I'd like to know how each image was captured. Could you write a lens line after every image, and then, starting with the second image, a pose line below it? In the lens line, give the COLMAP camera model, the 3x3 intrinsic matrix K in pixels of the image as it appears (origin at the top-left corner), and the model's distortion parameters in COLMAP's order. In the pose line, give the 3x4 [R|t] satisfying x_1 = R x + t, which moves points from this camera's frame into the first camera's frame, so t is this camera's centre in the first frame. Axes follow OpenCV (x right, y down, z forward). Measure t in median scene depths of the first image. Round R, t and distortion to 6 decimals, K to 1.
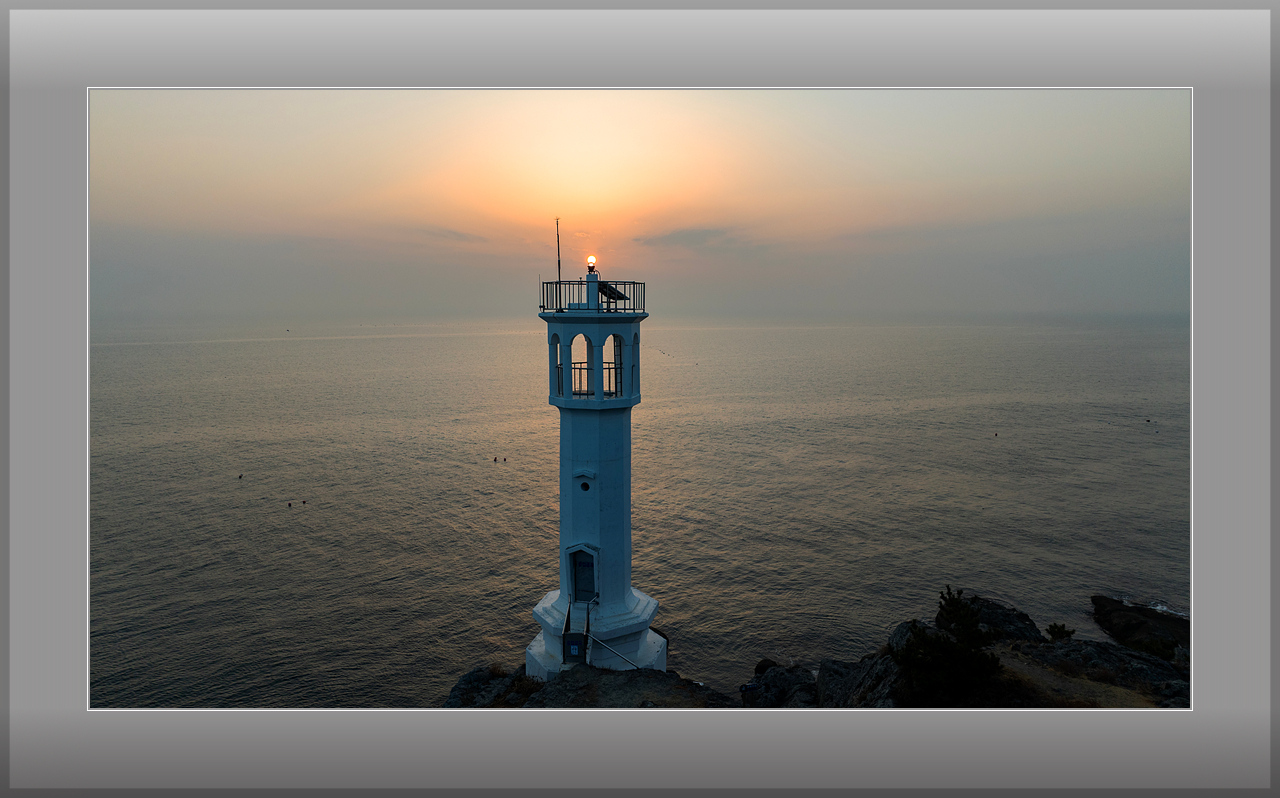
lens RADIAL K [[799.8, 0, 643.3], [0, 799.8, 396.2], [0, 0, 1]] dist [-0.027392, 0.025105]
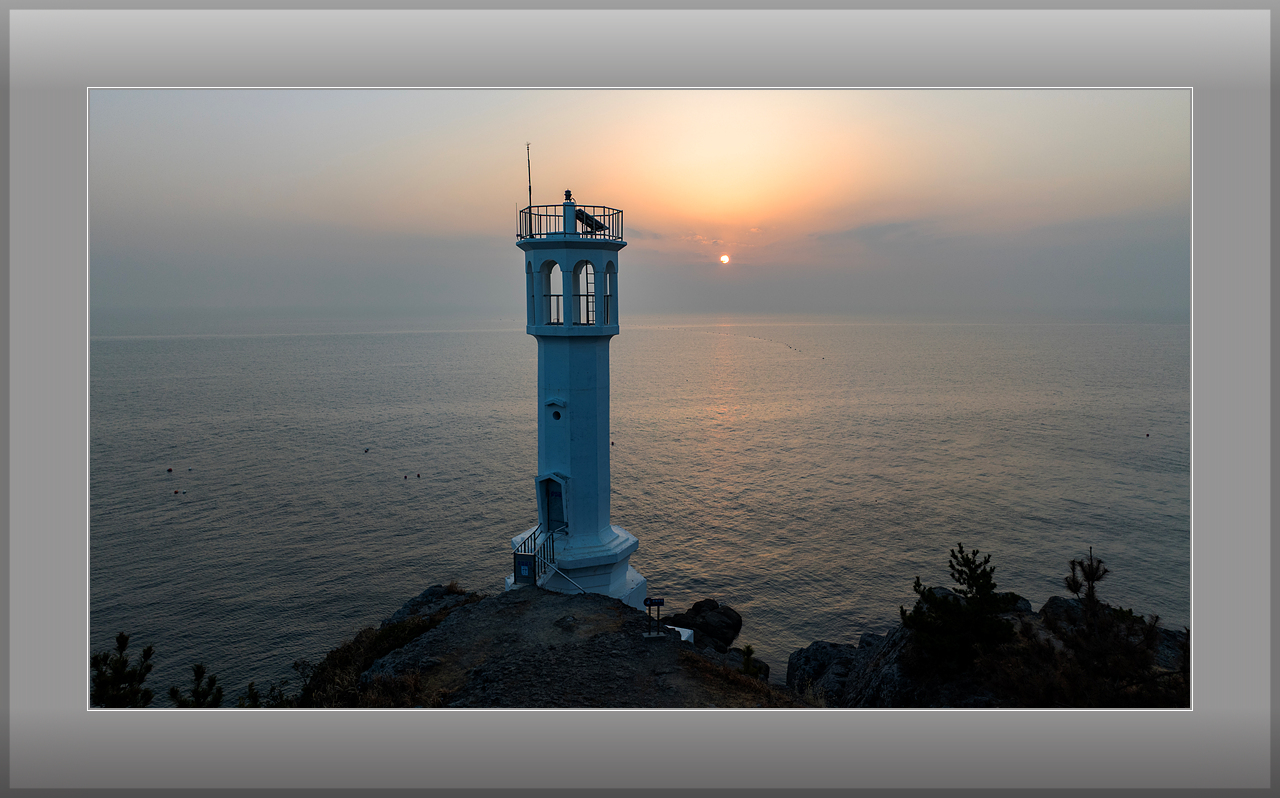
lens RADIAL K [[799.8, 0, 638.1], [0, 799.8, 403.4], [0, 0, 1]] dist [-0.027392, 0.025105]
pose [[0.983741, 0.022065, -0.178232, 0.199012], [-0.020292, 0.999725, 0.011765, 0.082234], [0.178443, -0.007957, 0.983918, 0.037250]]
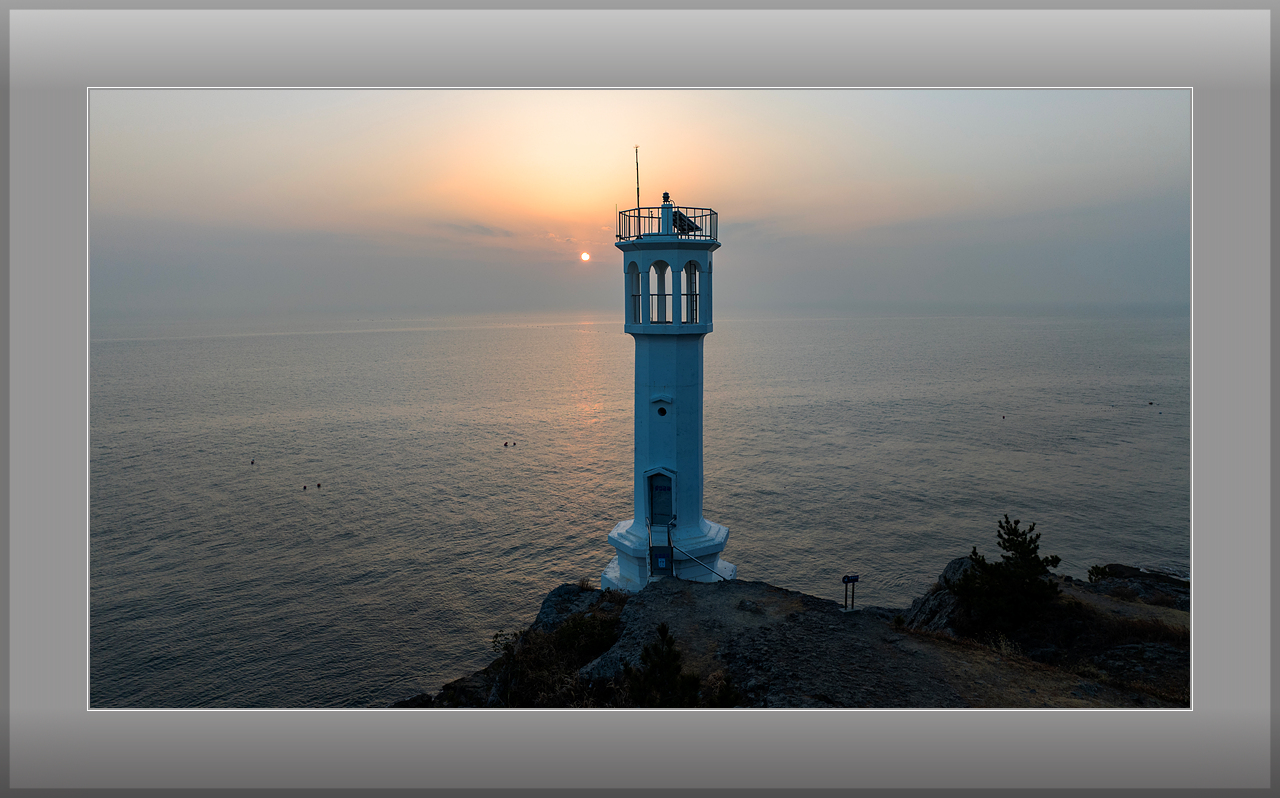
lens RADIAL K [[799.8, 0, 639.0], [0, 799.8, 402.3], [0, 0, 1]] dist [-0.027392, 0.025105]
pose [[0.999970, -0.007603, 0.001441, -0.101238], [0.007585, 0.999901, 0.011889, 0.086549], [-0.001532, -0.011878, 0.999928, -0.023646]]
